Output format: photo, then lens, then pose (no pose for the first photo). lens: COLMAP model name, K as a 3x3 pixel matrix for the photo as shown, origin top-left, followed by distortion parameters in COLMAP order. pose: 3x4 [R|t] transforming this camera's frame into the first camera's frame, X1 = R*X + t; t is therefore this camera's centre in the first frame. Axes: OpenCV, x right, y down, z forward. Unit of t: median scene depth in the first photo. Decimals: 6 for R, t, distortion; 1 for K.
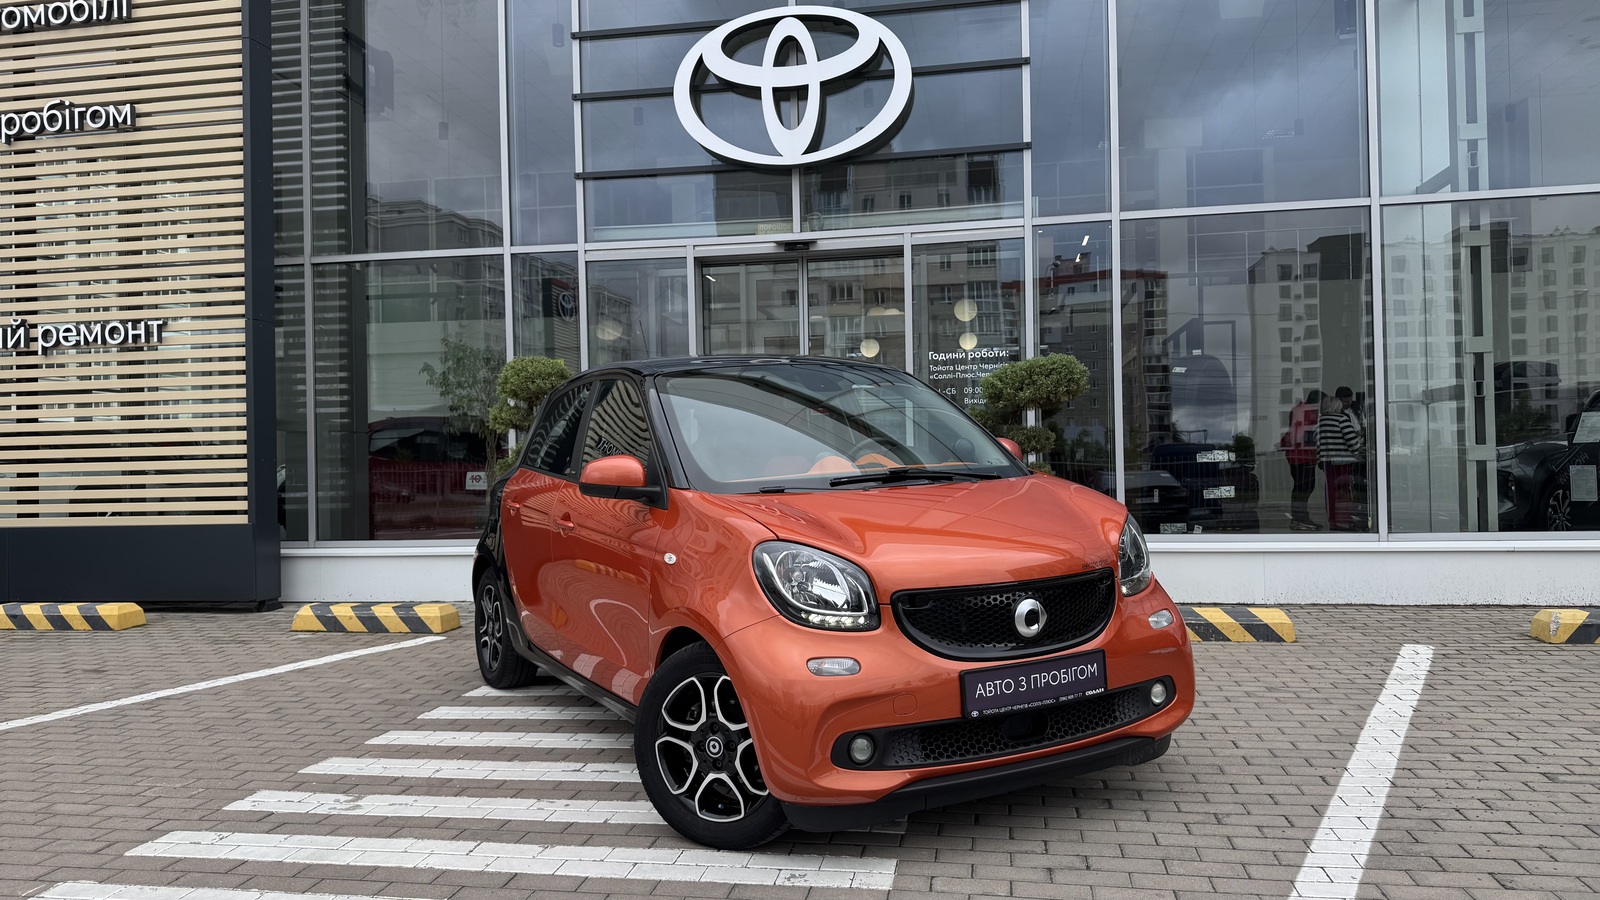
lens RADIAL K [[1140.5, 0, 800.0], [0, 1140.5, 450.0], [0, 0, 1]] dist [0.015865, -0.018940]
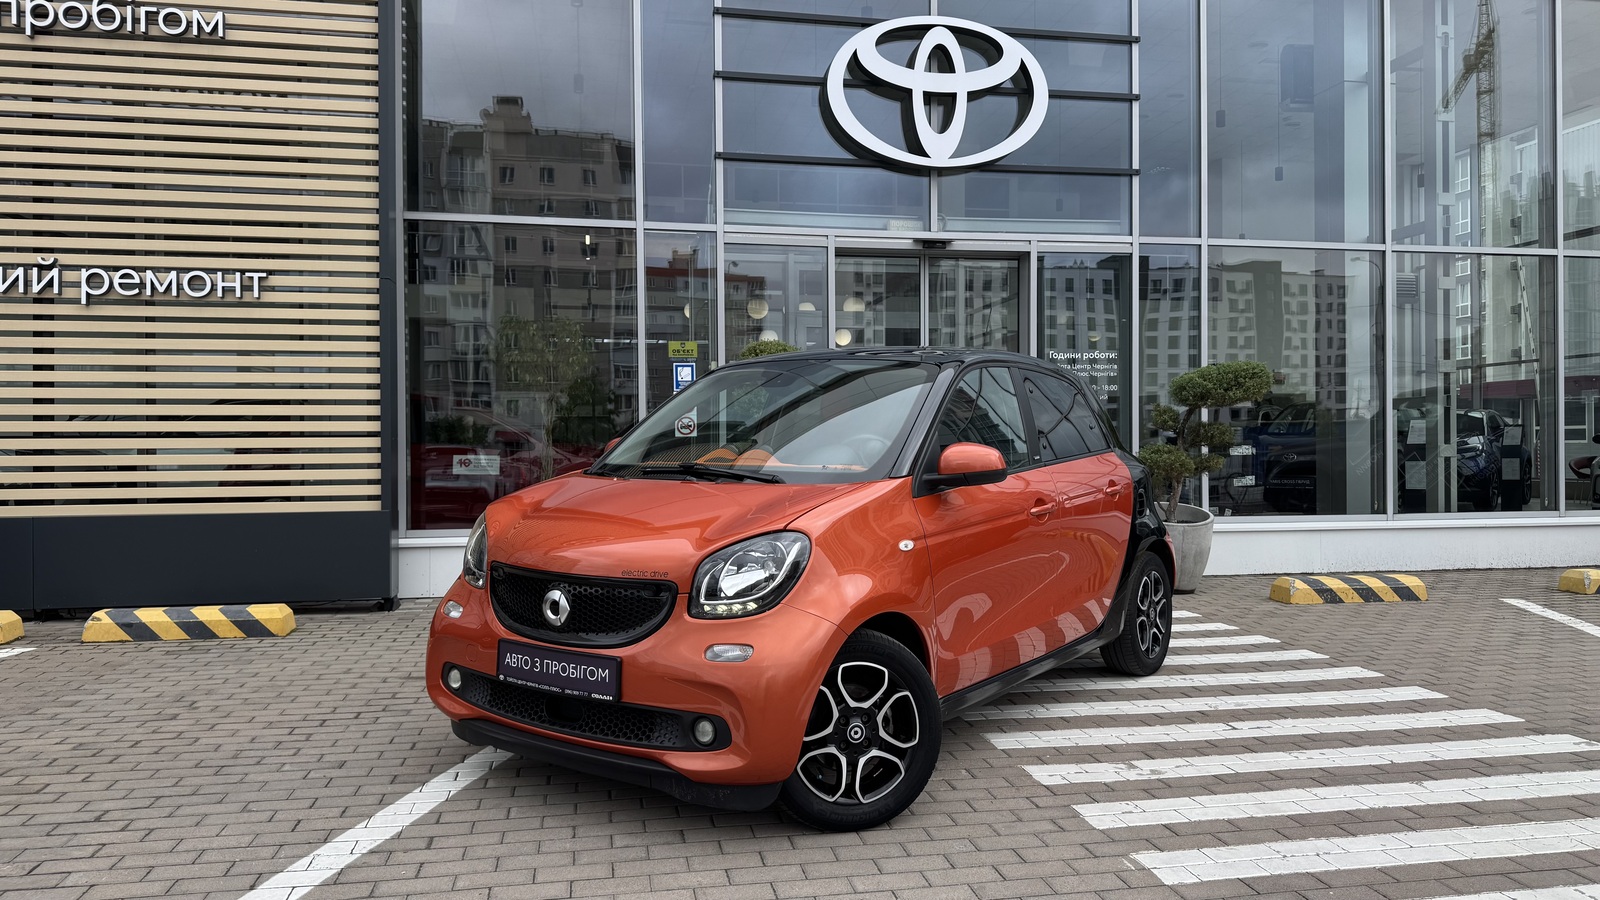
lens RADIAL K [[1140.5, 0, 800.0], [0, 1140.5, 450.0], [0, 0, 1]] dist [0.015865, -0.018940]
pose [[0.932987, 0.014889, 0.359603, -0.506476], [-0.018296, 0.999814, 0.006073, 0.006471], [-0.359446, -0.012245, 0.933086, 0.062483]]
